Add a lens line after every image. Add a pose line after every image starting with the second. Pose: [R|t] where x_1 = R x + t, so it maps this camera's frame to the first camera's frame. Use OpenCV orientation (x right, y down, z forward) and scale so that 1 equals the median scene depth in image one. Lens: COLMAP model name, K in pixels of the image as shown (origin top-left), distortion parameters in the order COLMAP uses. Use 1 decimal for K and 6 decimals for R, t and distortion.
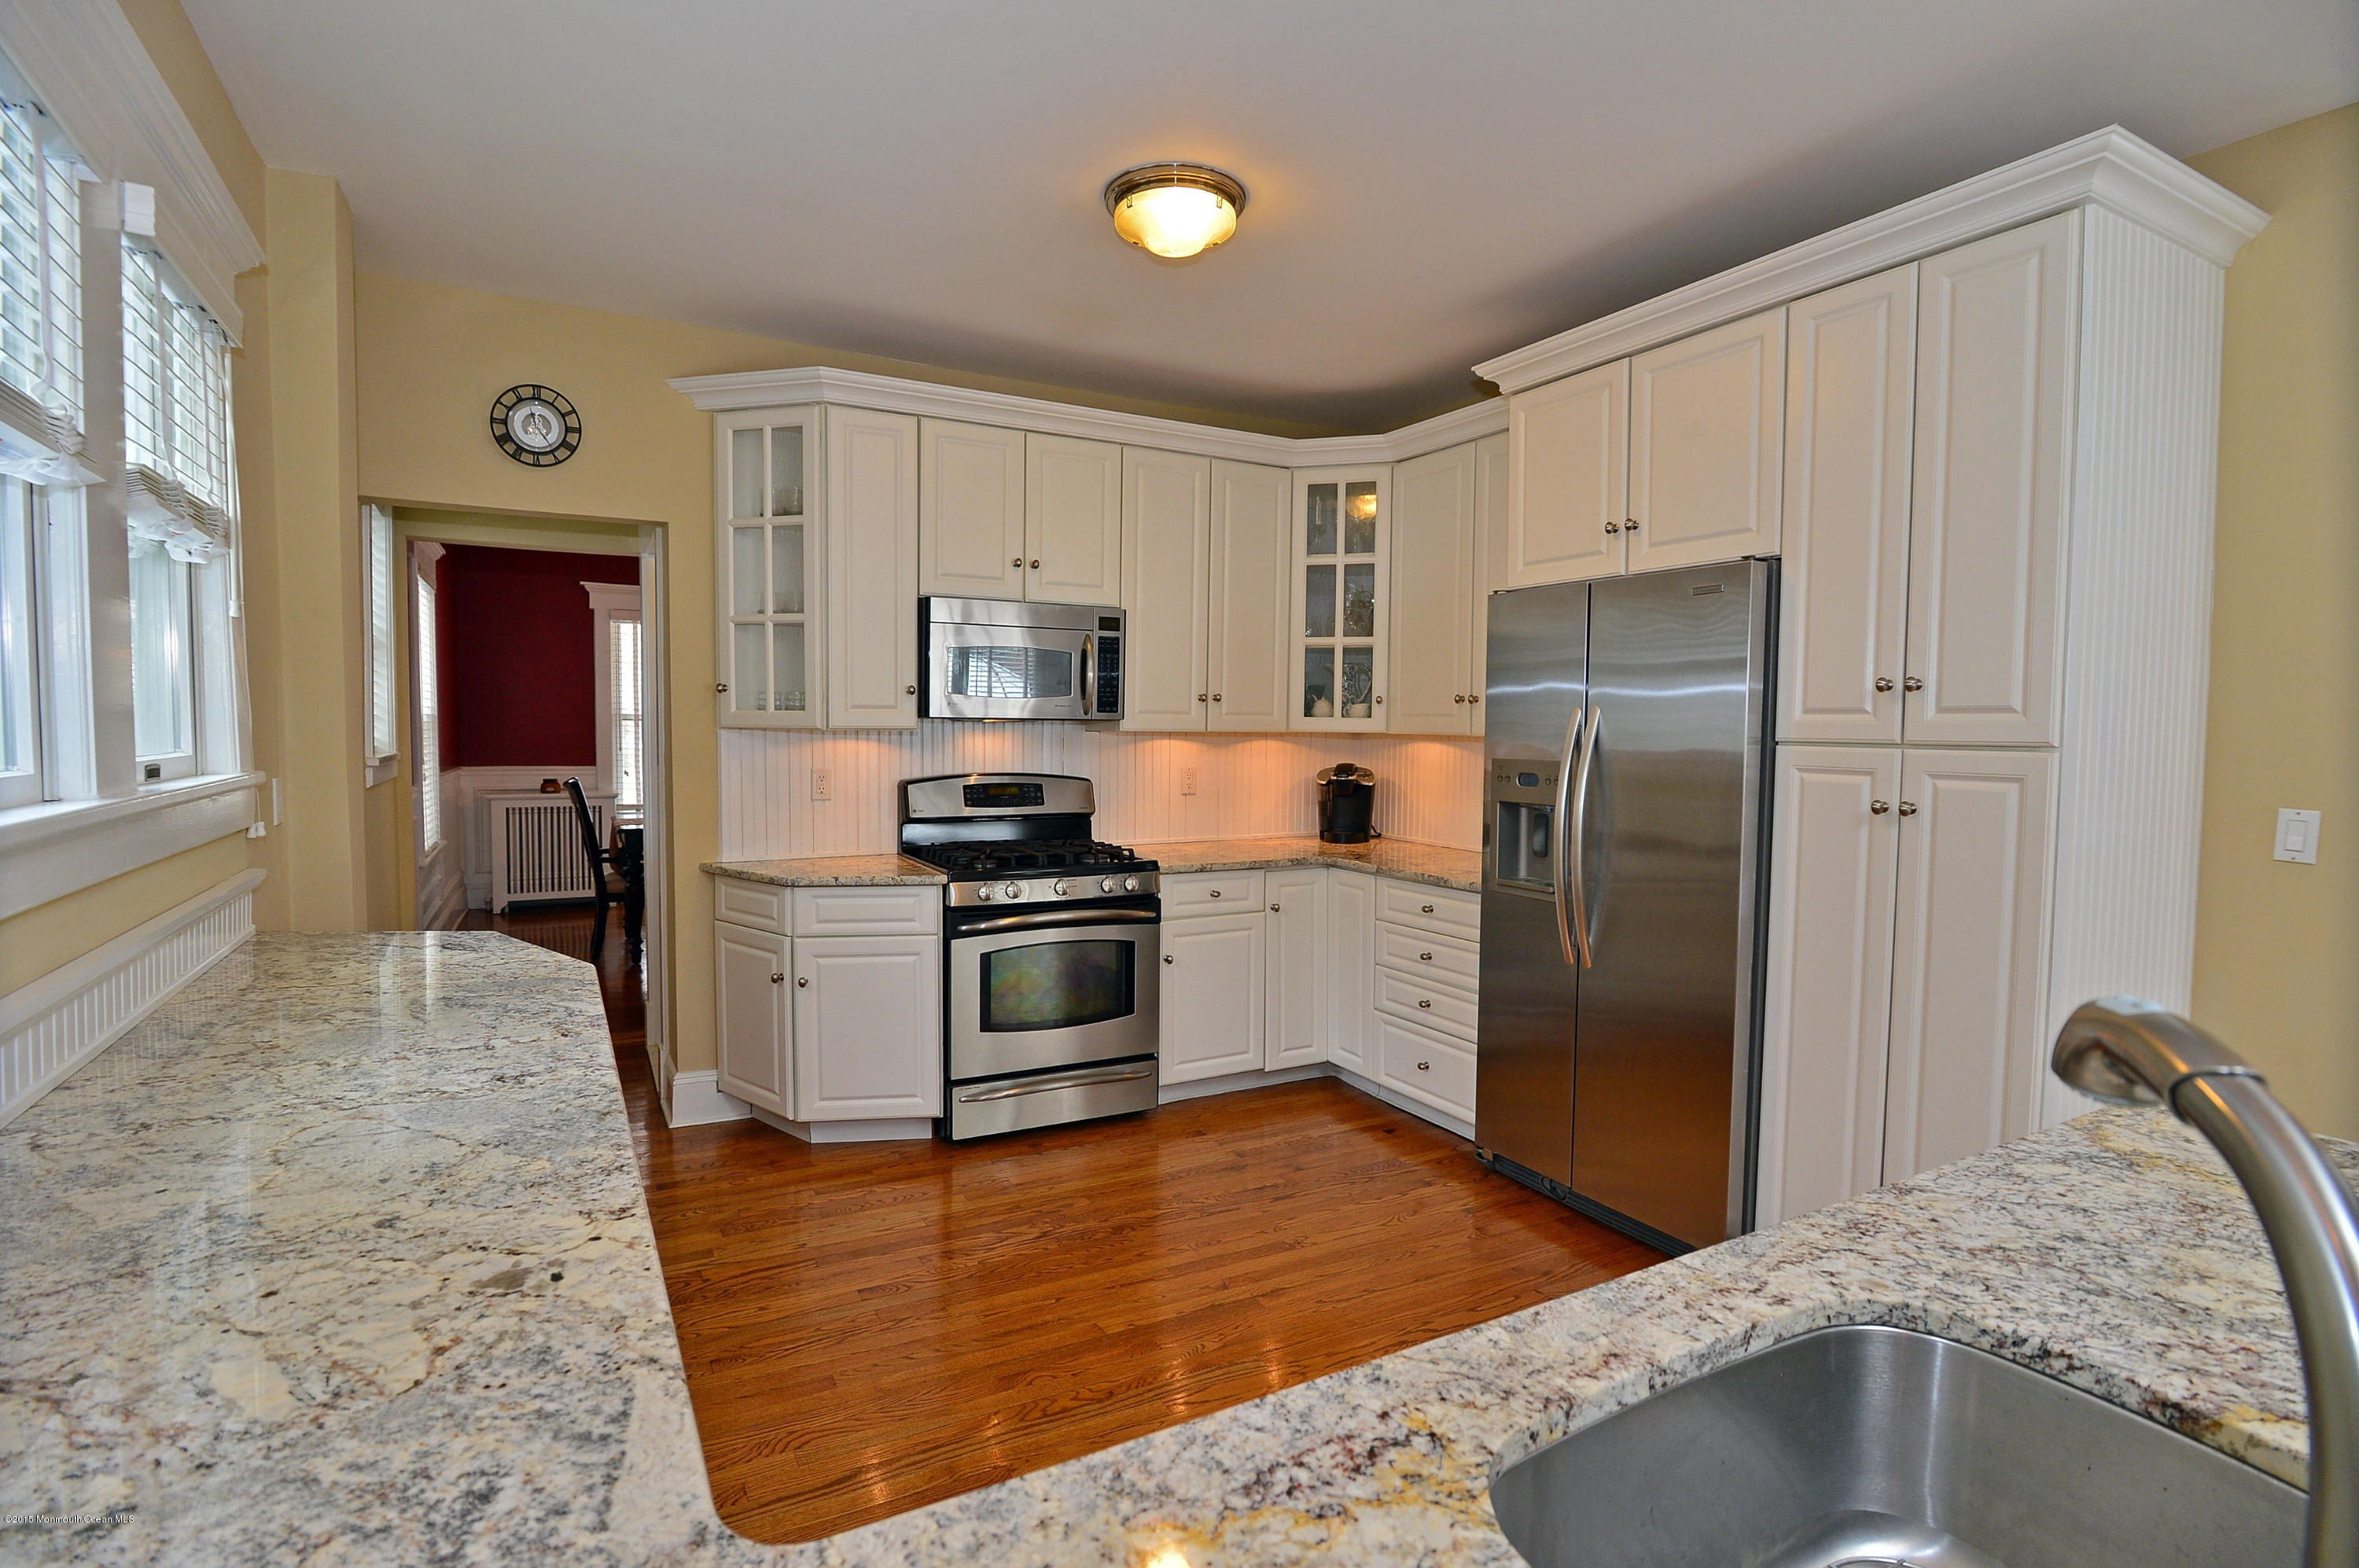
lens RADIAL K [[1141.7, 0, 1179.5], [0, 1141.7, 784.0], [0, 0, 1]] dist [-0.017315, -0.002135]
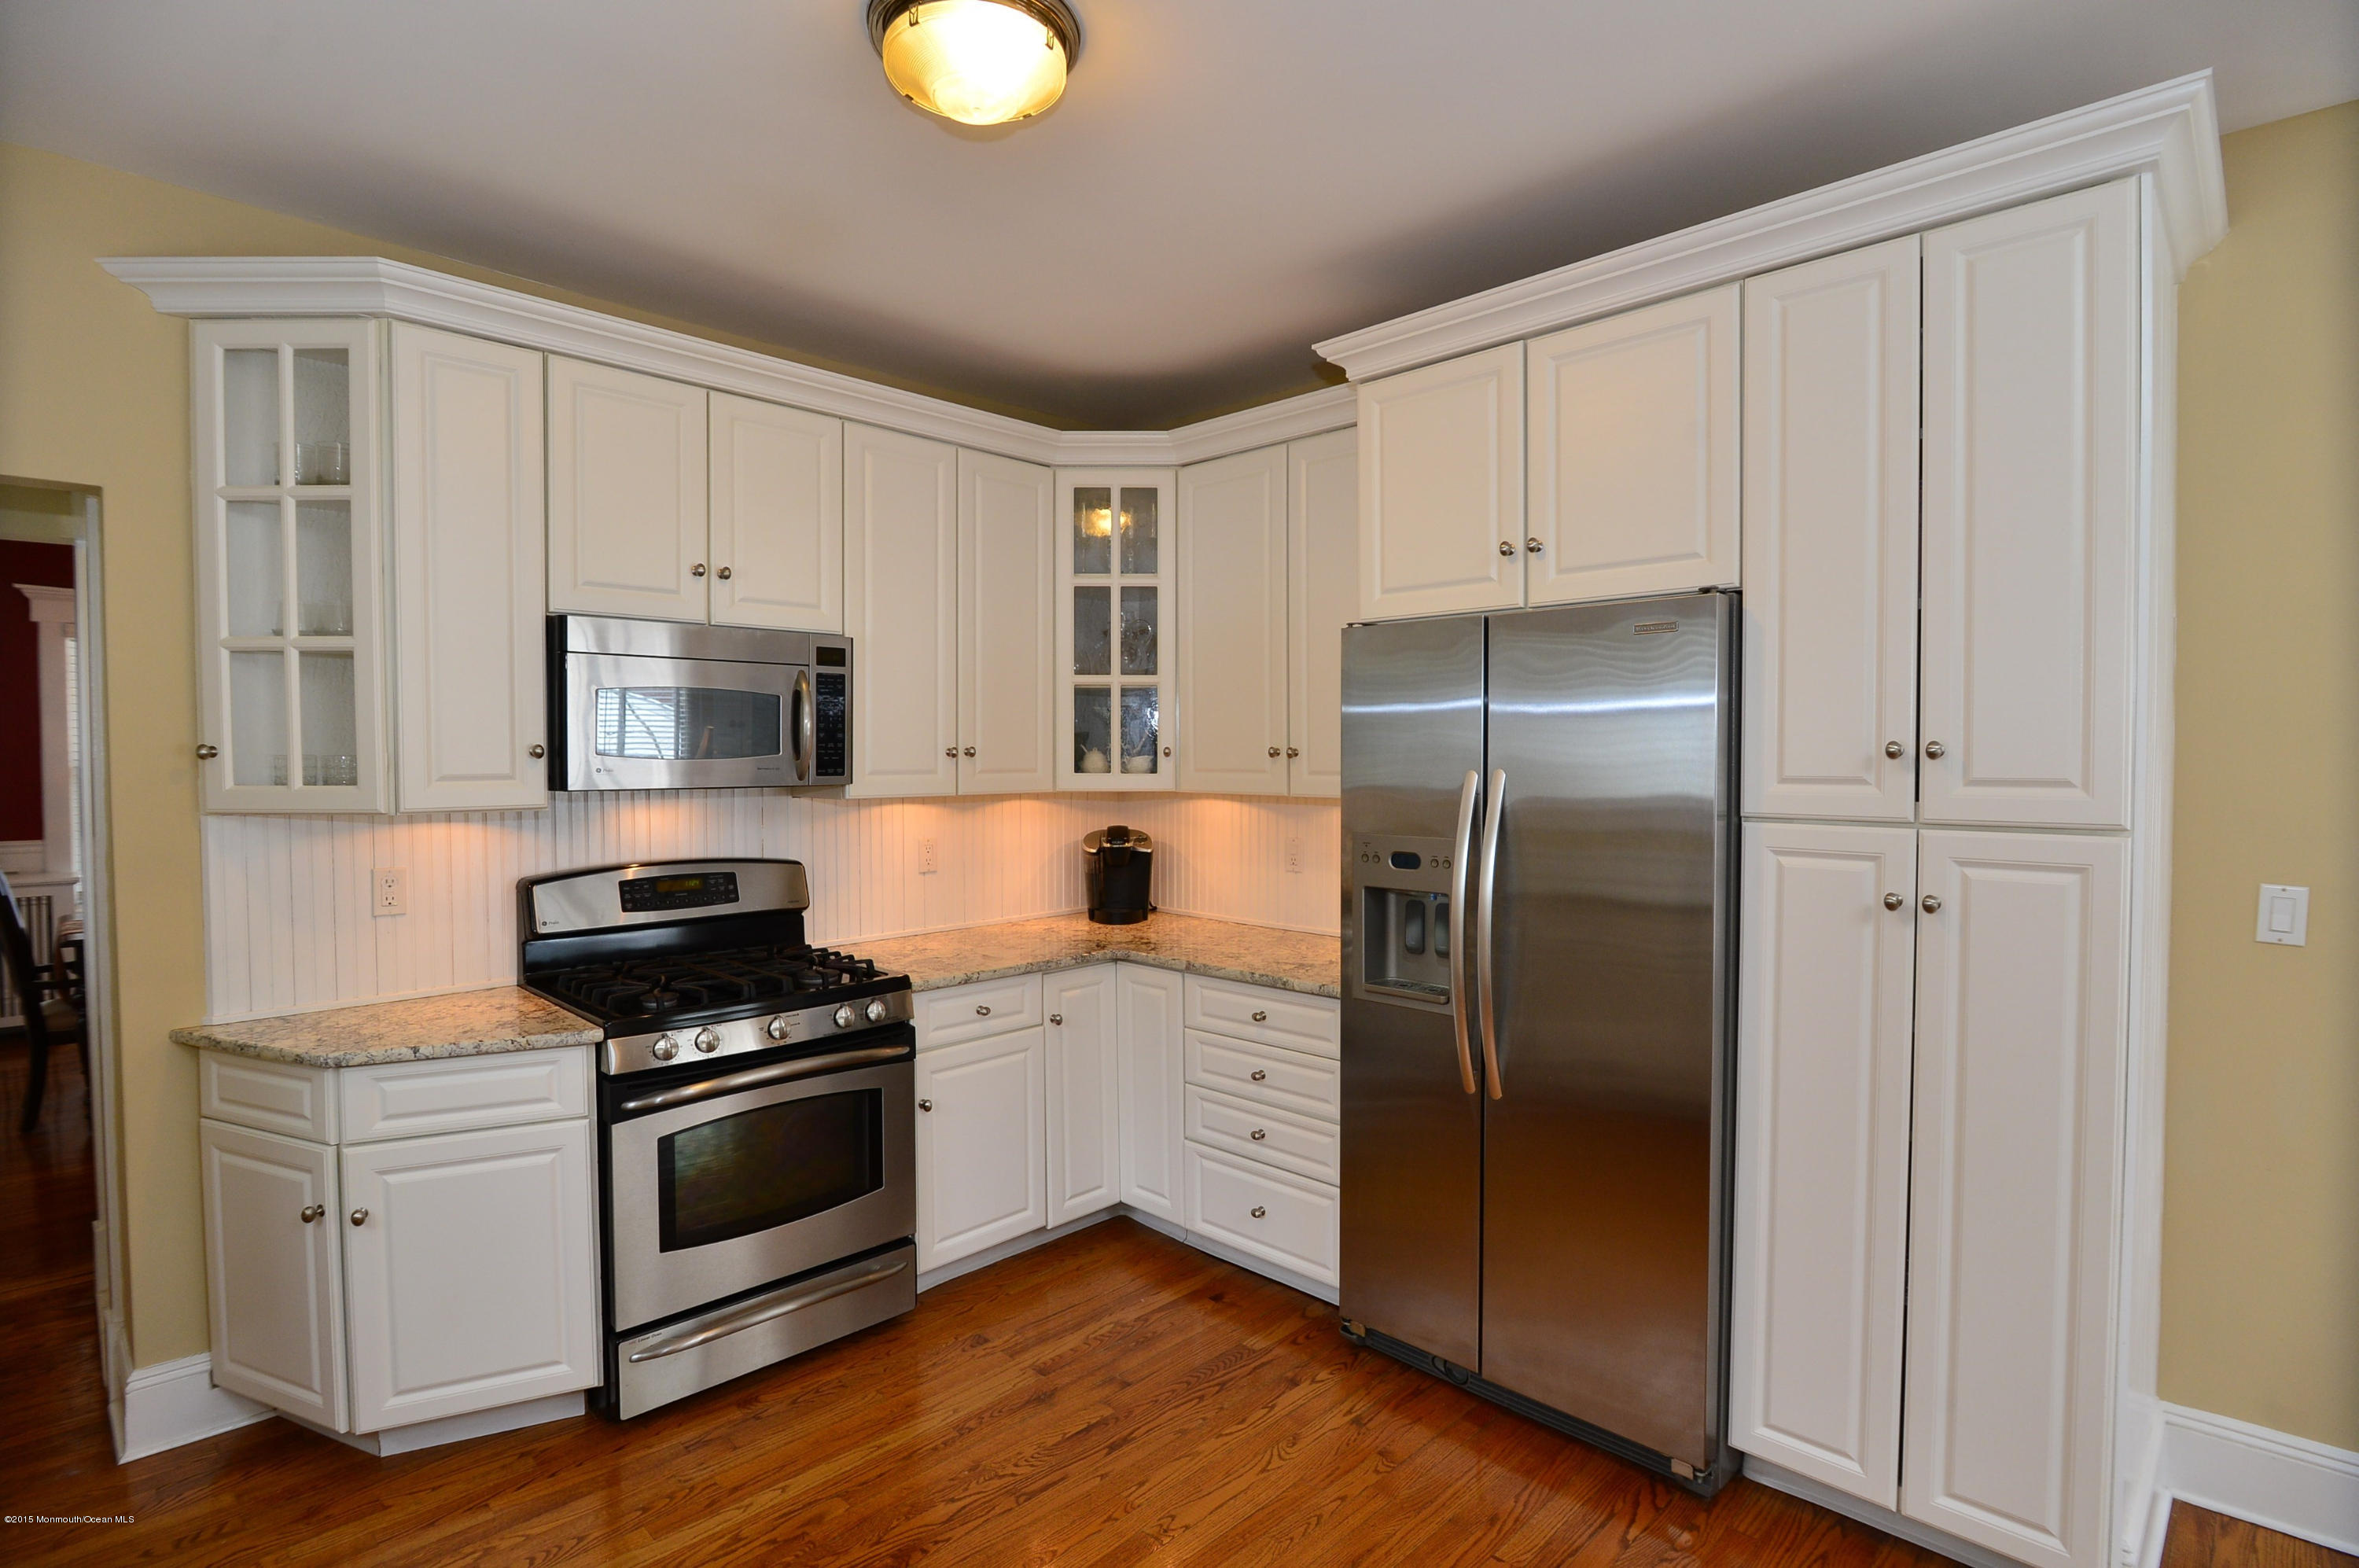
lens RADIAL K [[1141.7, 0, 1179.5], [0, 1141.7, 784.0], [0, 0, 1]] dist [-0.017315, -0.002135]
pose [[0.956758, -0.019628, 0.290224, -0.066409], [0.026590, 0.999445, -0.020065, -0.039514], [-0.289669, 0.026915, 0.956748, 0.244843]]
